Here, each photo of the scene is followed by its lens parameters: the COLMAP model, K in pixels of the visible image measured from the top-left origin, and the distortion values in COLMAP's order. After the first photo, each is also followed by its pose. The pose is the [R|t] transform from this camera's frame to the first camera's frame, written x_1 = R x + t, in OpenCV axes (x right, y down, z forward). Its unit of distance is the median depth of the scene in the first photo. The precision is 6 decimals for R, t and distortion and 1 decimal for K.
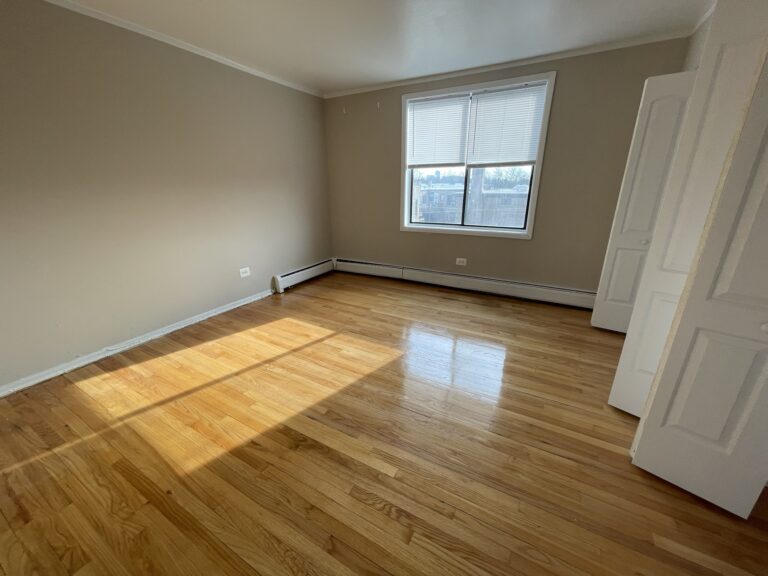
lens RADIAL K [[308.6, 0, 378.3], [0, 308.6, 287.5], [0, 0, 1]] dist [-0.002361, -0.000550]
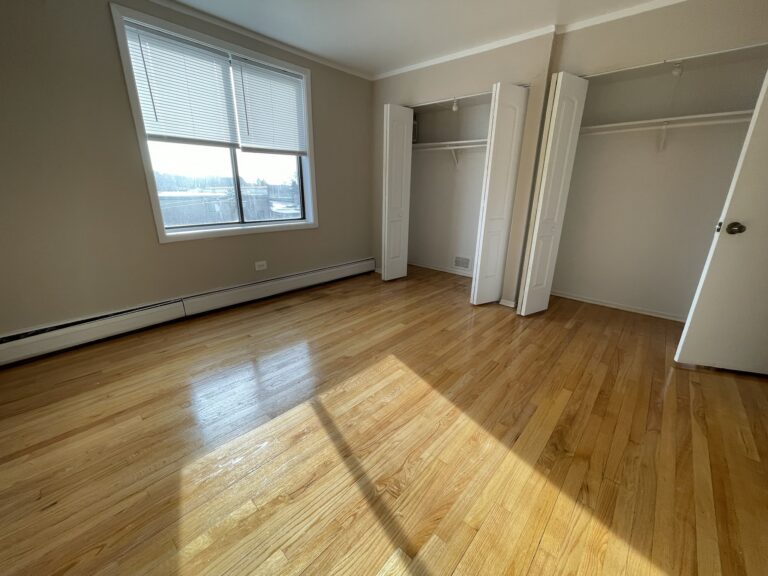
lens RADIAL K [[308.6, 0, 378.3], [0, 308.6, 287.5], [0, 0, 1]] dist [-0.002361, -0.000550]
pose [[0.234383, -0.286059, 0.929104, -0.545228], [0.297954, 0.930869, 0.211438, -0.134735], [-0.925358, 0.227273, 0.303412, 0.573702]]
